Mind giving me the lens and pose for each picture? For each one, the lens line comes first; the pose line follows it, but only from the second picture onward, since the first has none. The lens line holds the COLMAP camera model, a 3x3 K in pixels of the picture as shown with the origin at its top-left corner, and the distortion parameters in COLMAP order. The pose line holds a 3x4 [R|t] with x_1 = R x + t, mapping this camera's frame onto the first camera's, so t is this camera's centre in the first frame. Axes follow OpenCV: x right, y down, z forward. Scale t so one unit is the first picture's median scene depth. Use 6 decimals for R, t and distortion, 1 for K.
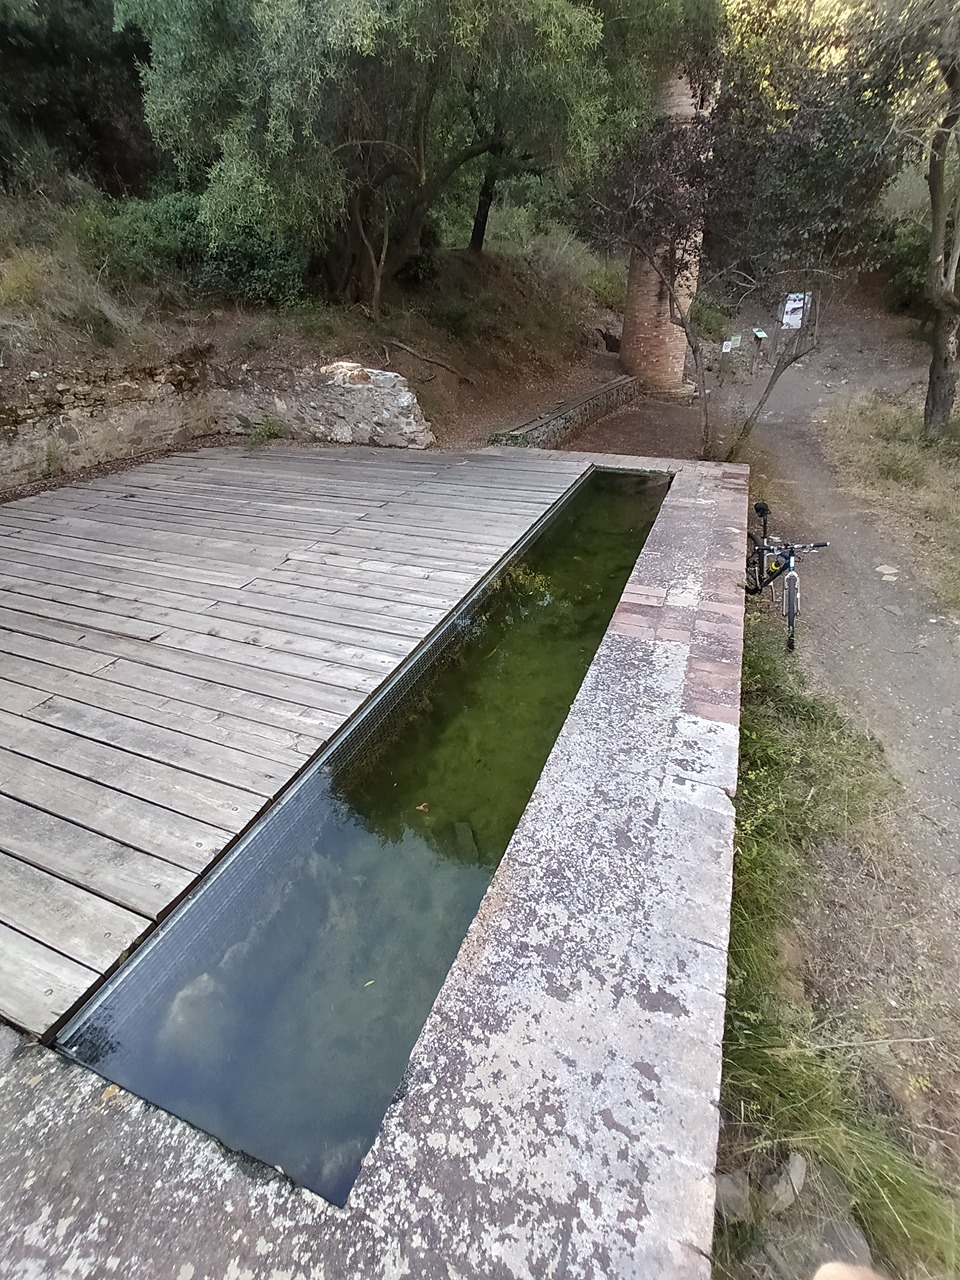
lens RADIAL K [[575.7, 0, 477.5], [0, 575.7, 644.7], [0, 0, 1]] dist [-0.015726, 0.005618]
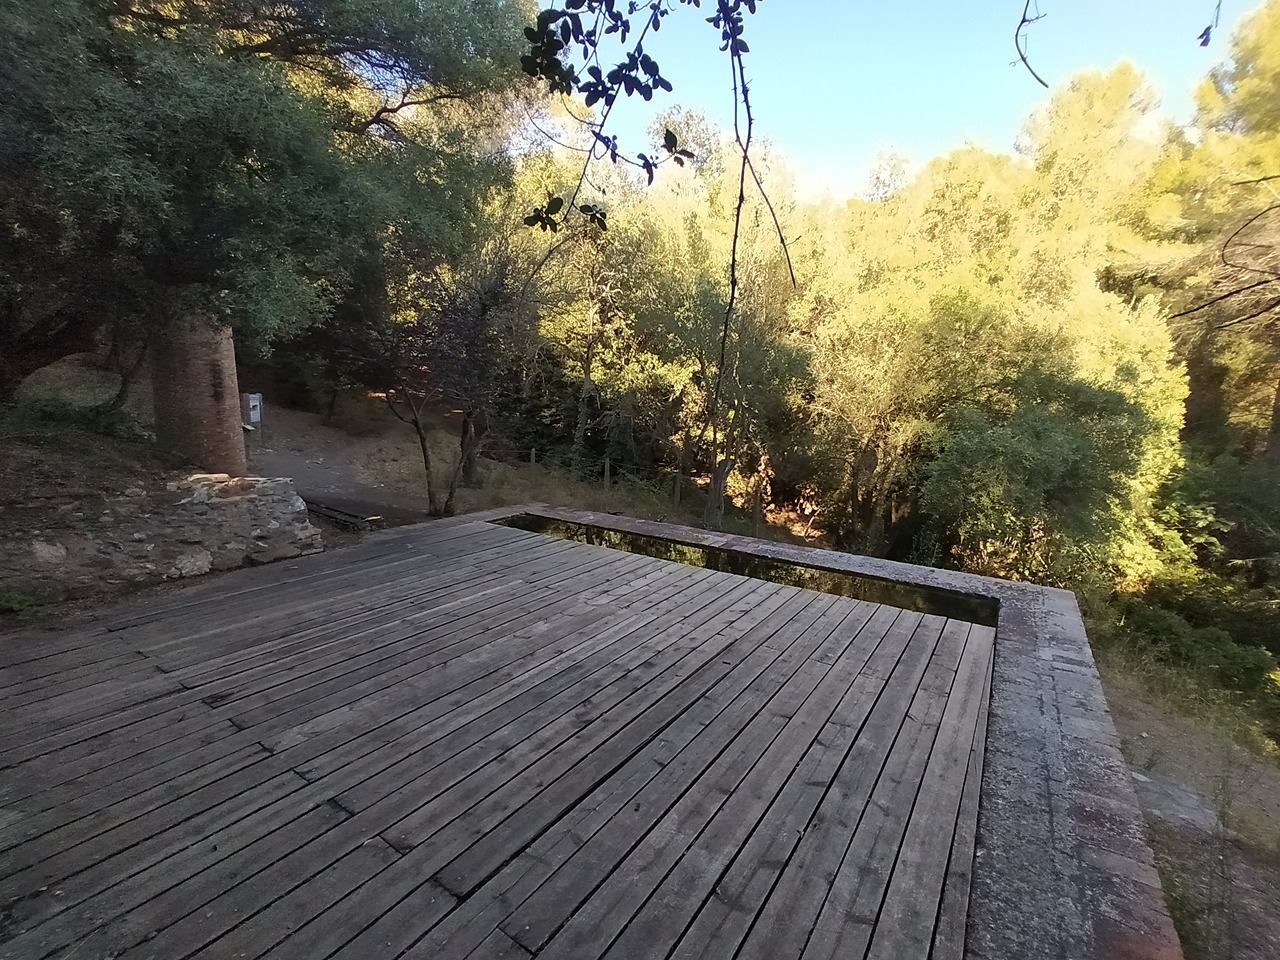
lens RADIAL K [[575.7, 0, 647.9], [0, 575.7, 478.8], [0, 0, 1]] dist [-0.015726, 0.005618]
pose [[0.203139, -0.111142, 0.972822, -0.849869], [0.482355, 0.875976, -0.000644, -0.196454], [-0.852097, 0.469376, 0.231555, 0.313784]]
